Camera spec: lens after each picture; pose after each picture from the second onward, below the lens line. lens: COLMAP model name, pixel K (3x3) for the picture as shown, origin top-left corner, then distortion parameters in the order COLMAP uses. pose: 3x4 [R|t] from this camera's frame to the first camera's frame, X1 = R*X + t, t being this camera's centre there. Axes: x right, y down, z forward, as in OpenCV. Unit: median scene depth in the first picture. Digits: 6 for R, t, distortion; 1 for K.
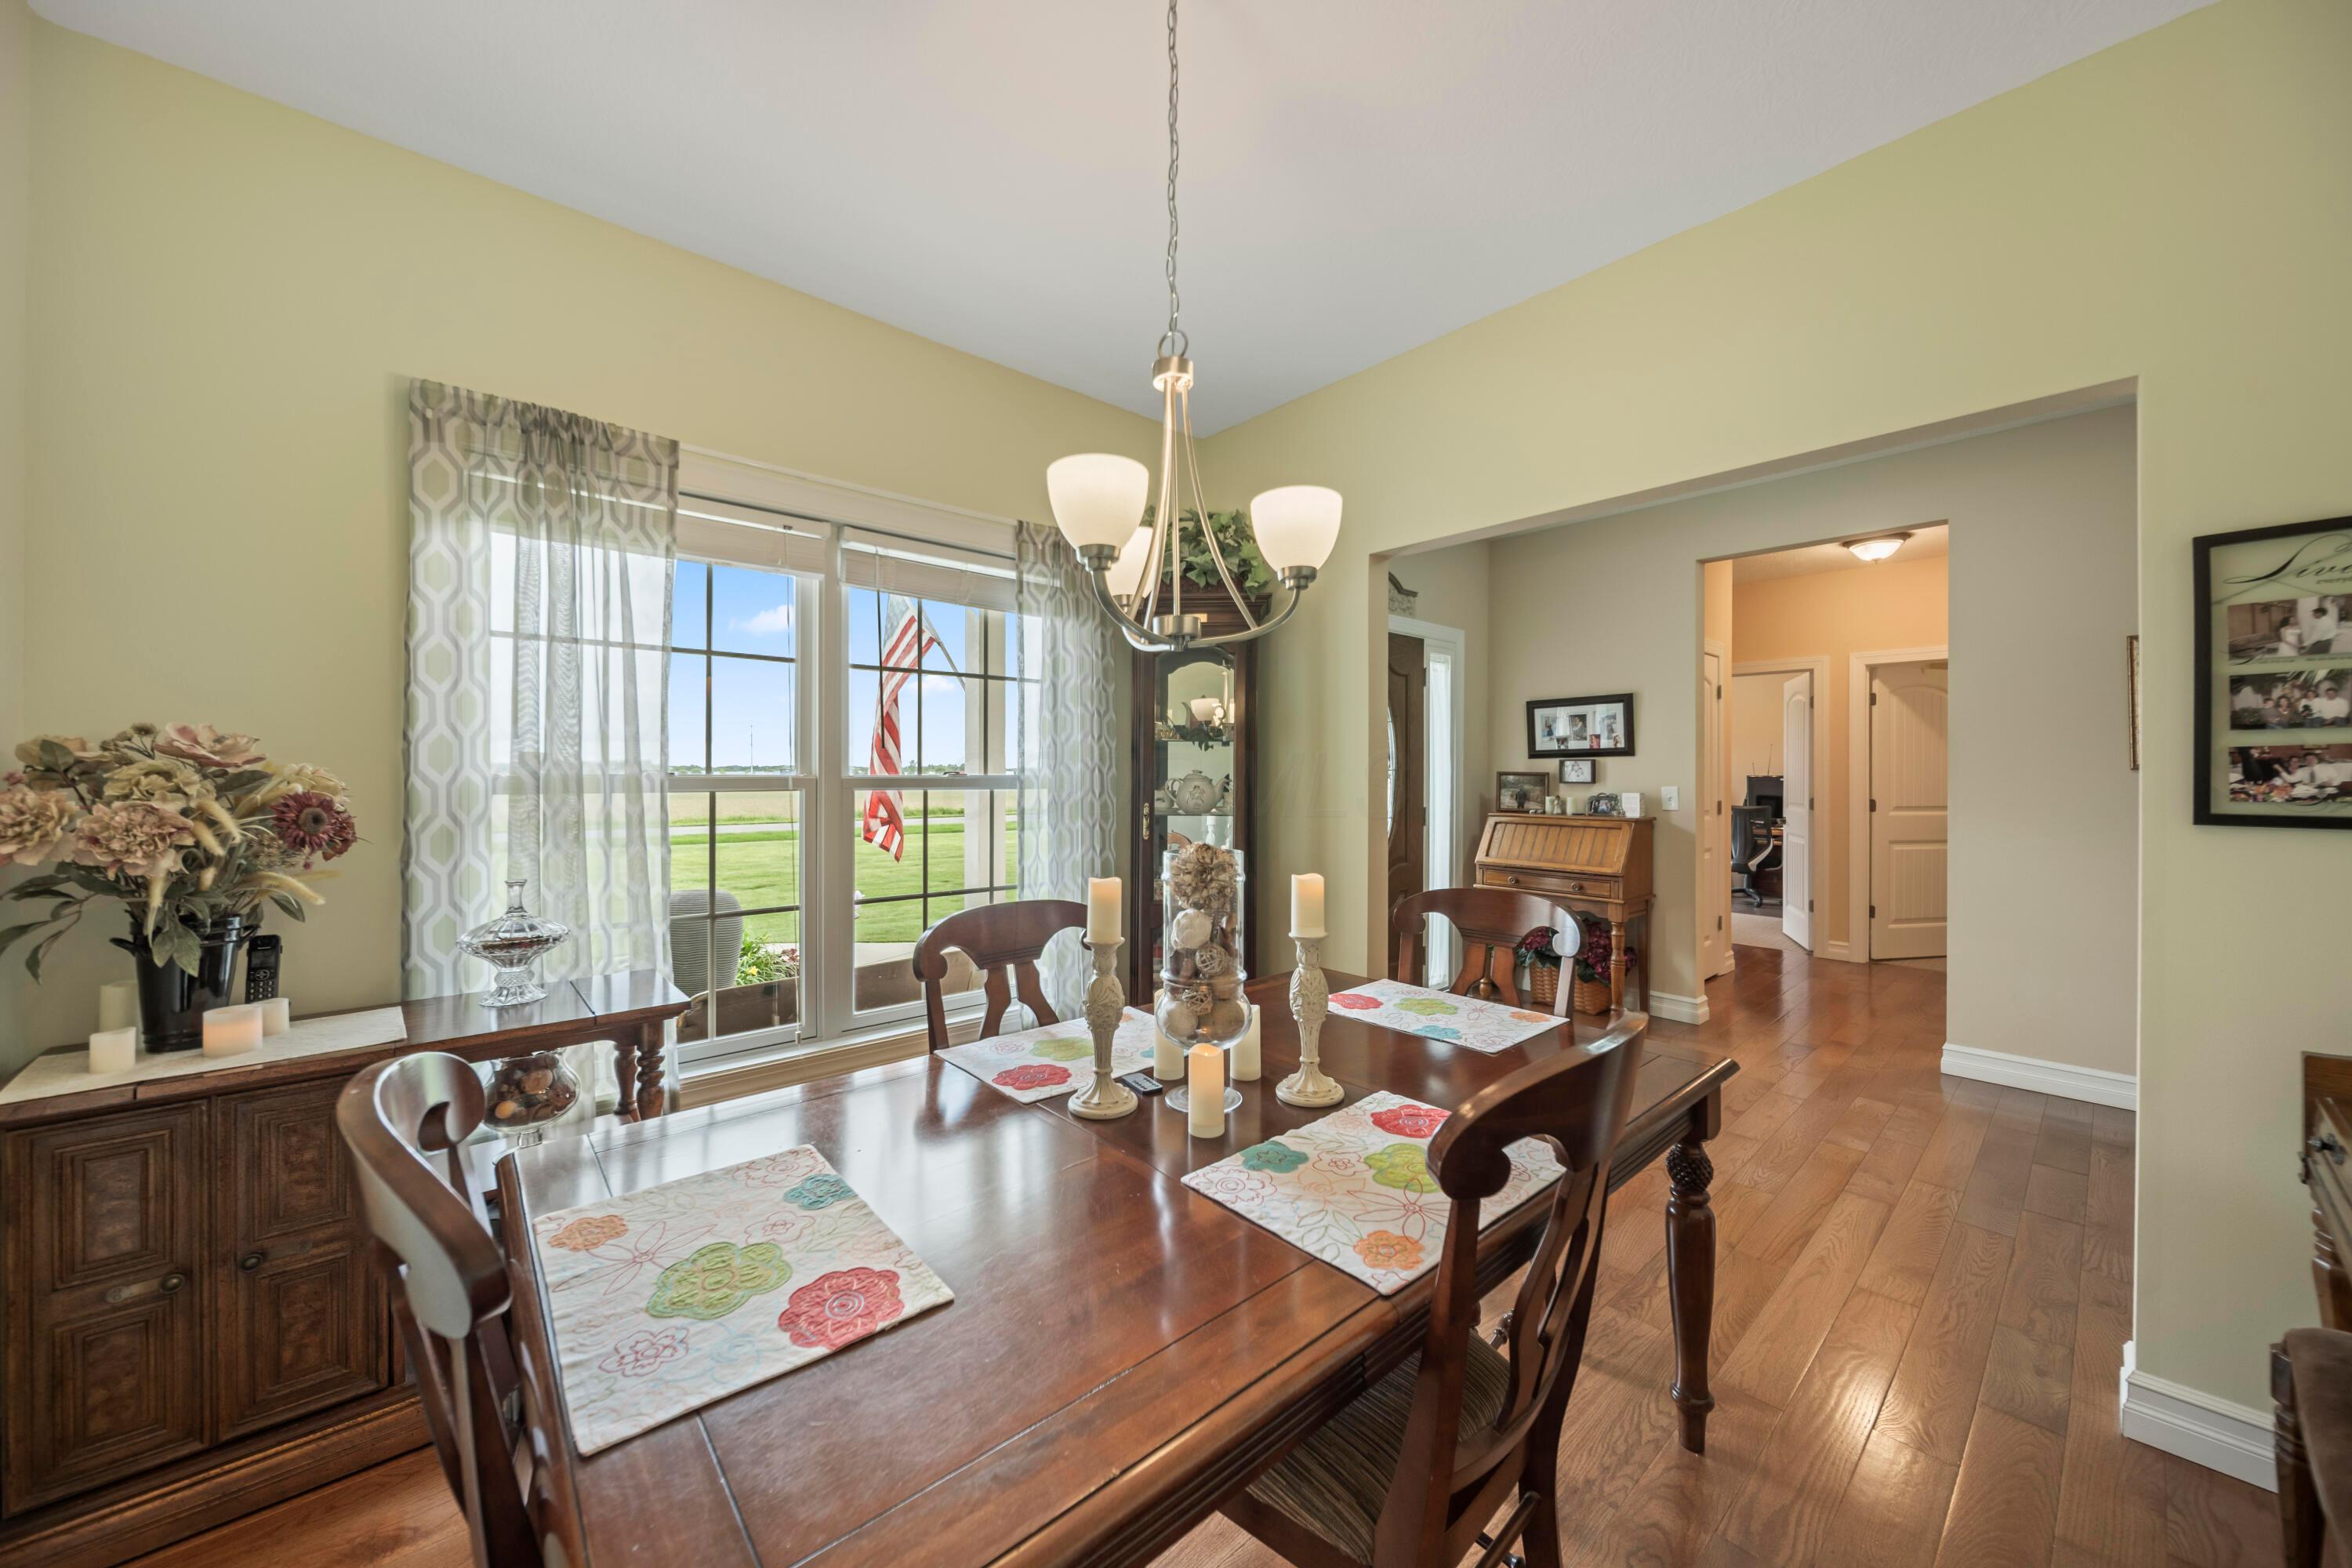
lens RADIAL K [[835.5, 0, 1175.5], [0, 835.5, 779.4], [0, 0, 1]] dist [-0.009183, -0.000130]
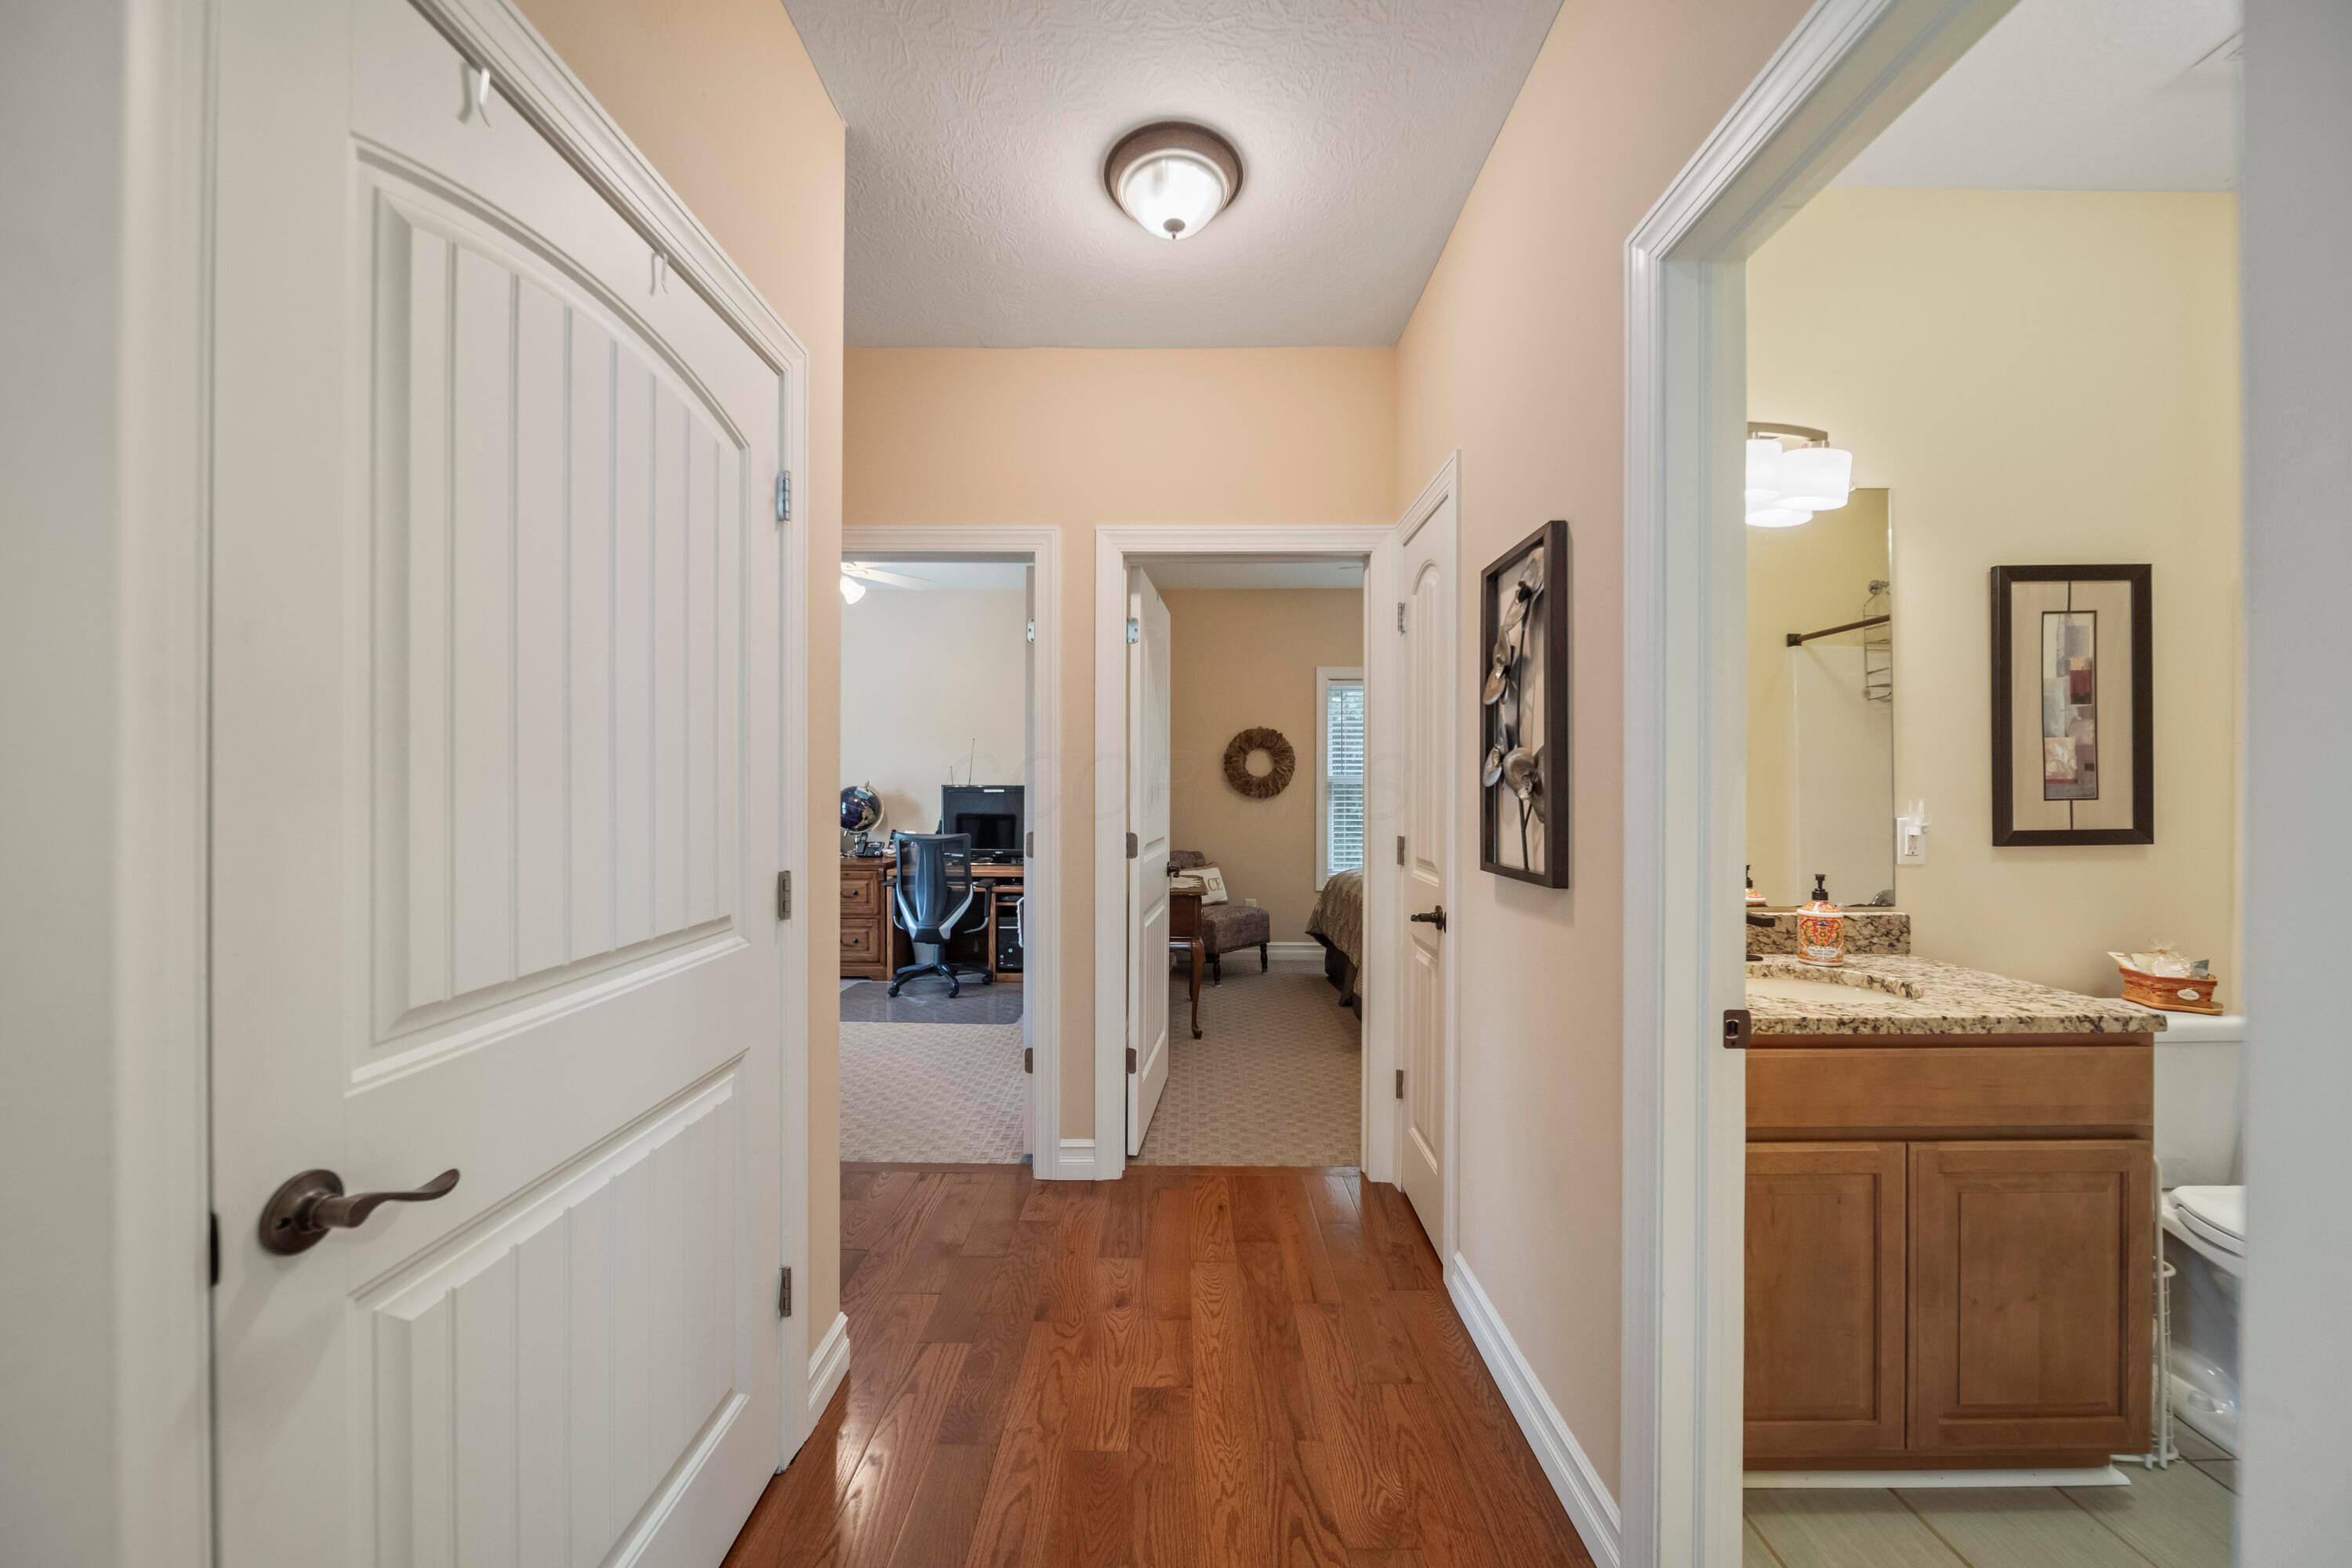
lens RADIAL K [[835.5, 0, 1175.5], [0, 835.5, 779.4], [0, 0, 1]] dist [-0.009183, -0.000130]
pose [[0.665462, 0.003184, 0.746424, 0.351285], [0.000161, 0.999990, -0.004409, -0.004232], [-0.746431, 0.003054, 0.665456, 0.468017]]
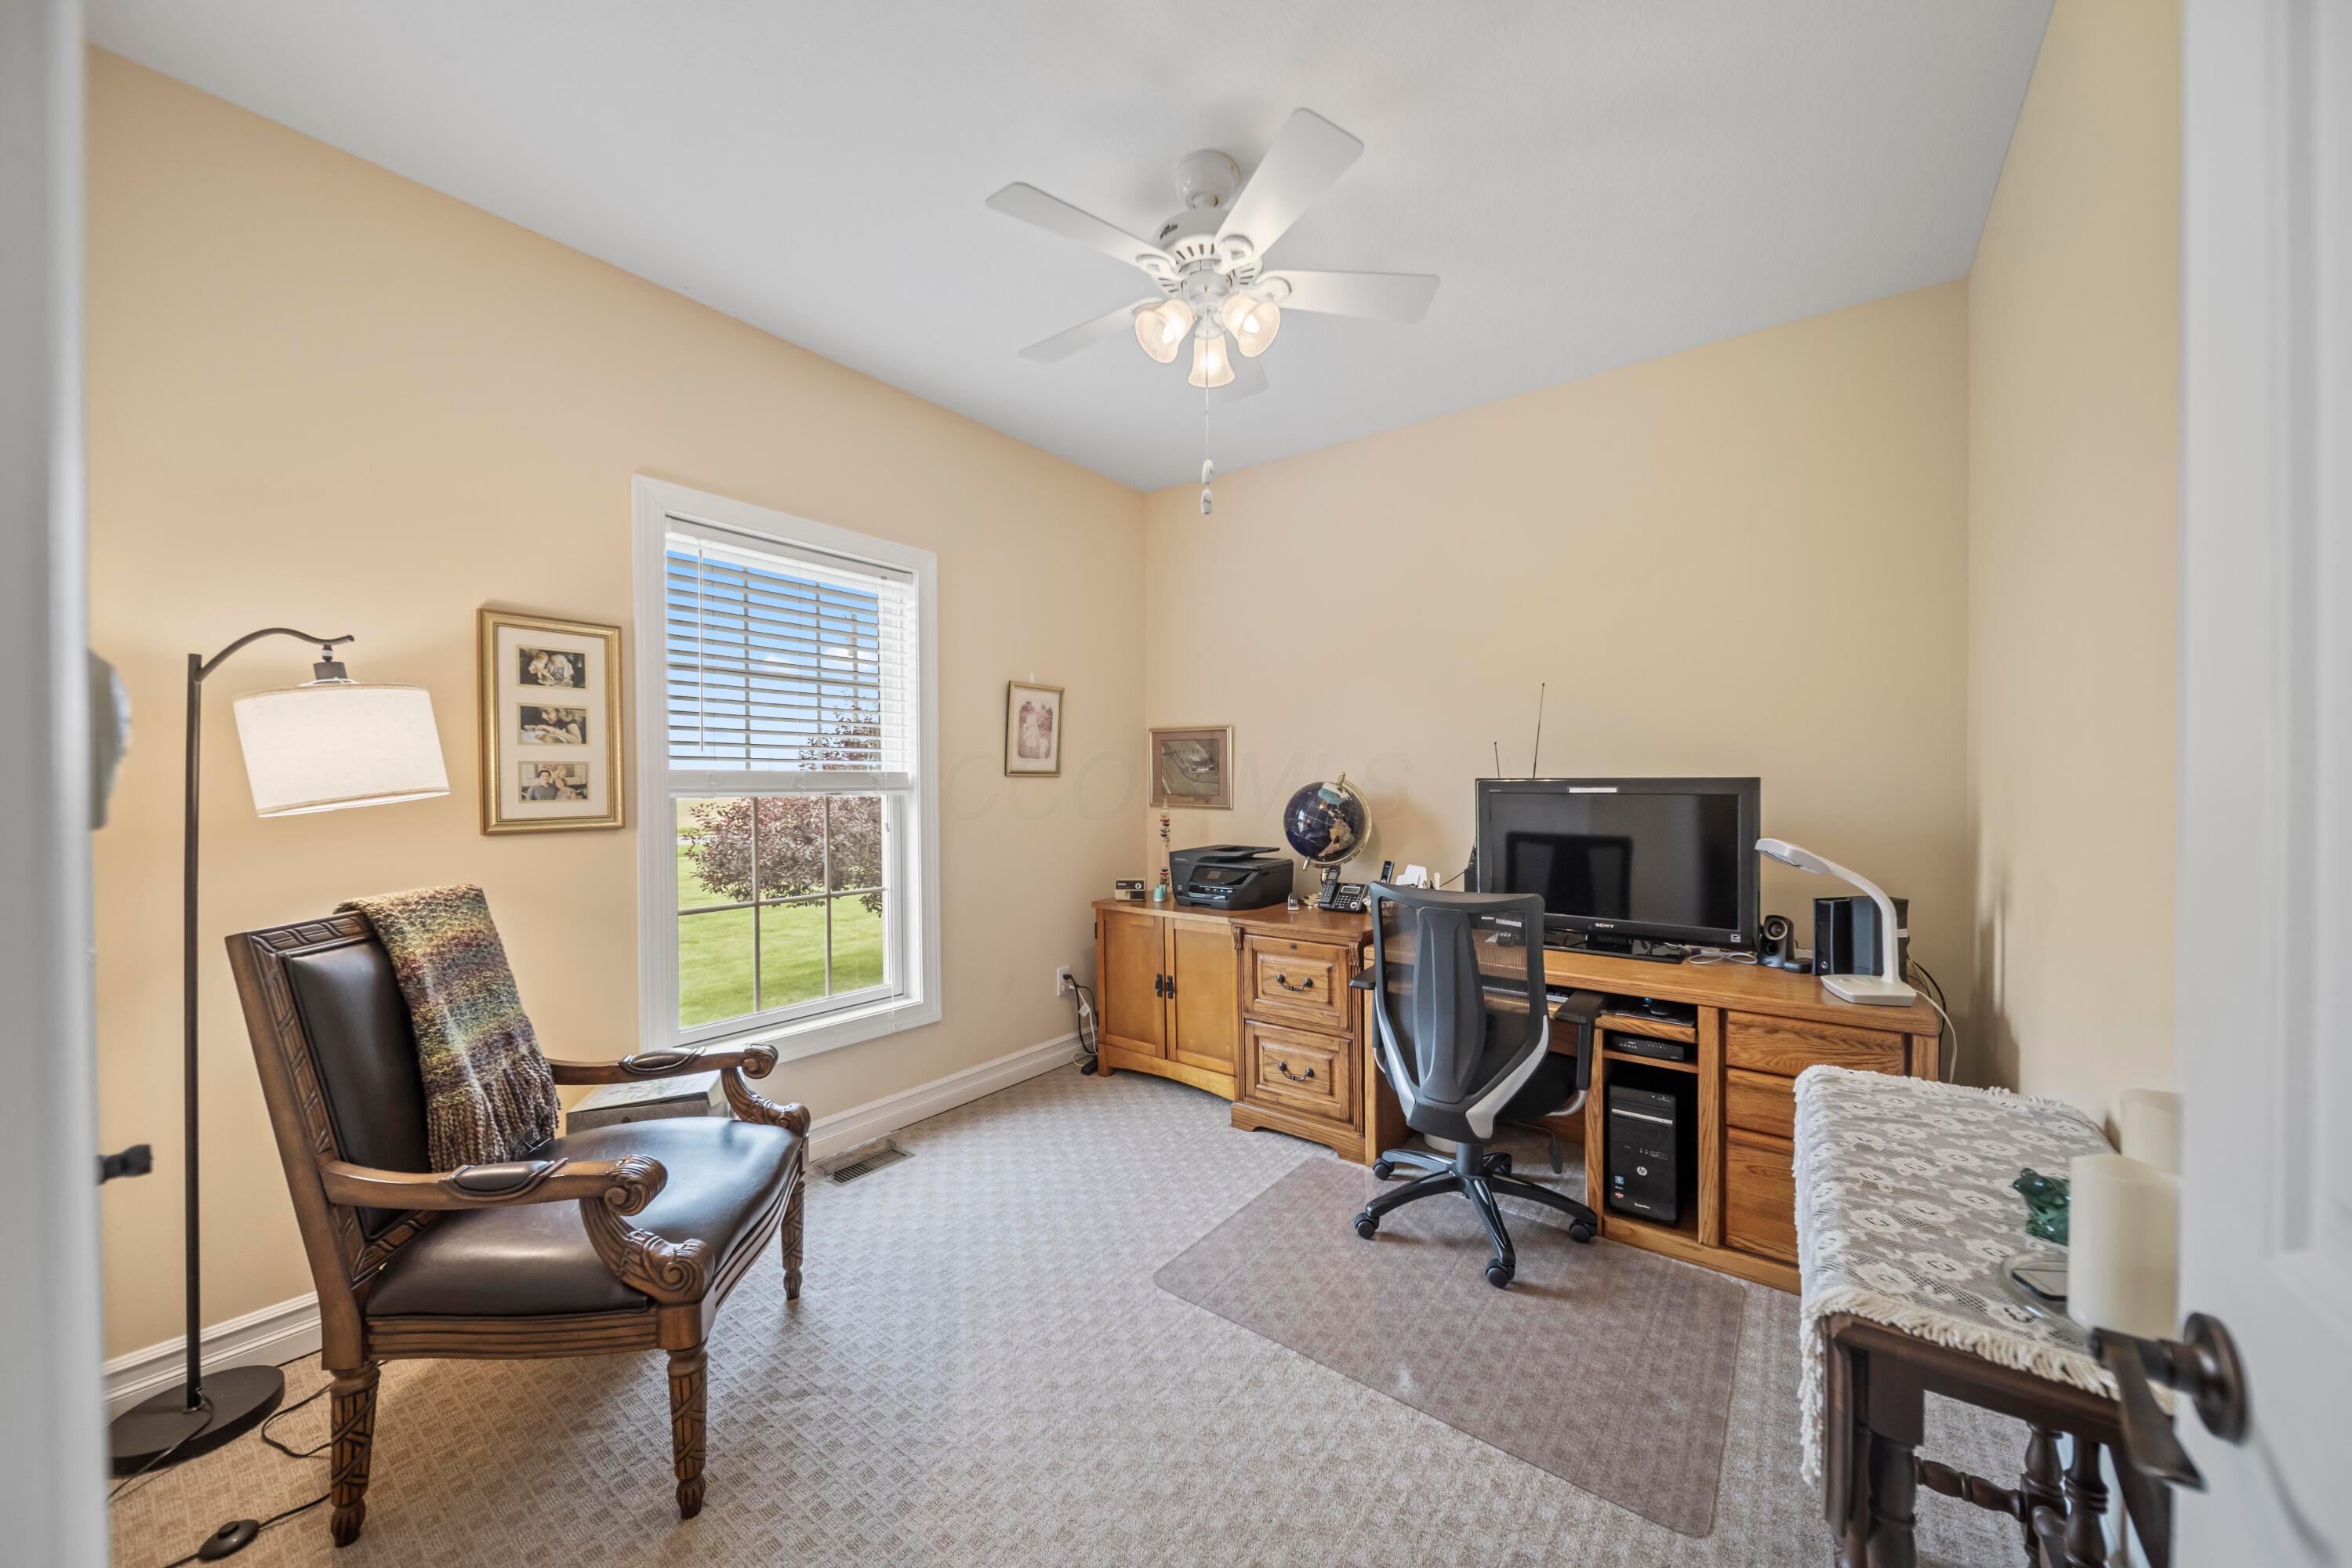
lens RADIAL K [[835.5, 0, 1175.5], [0, 835.5, 779.4], [0, 0, 1]] dist [-0.009183, -0.000130]
pose [[0.976837, 0.003115, 0.213964, 0.546164], [-0.001871, 0.999980, -0.006015, -0.000426], [-0.213979, 0.005475, 0.976823, 0.766691]]
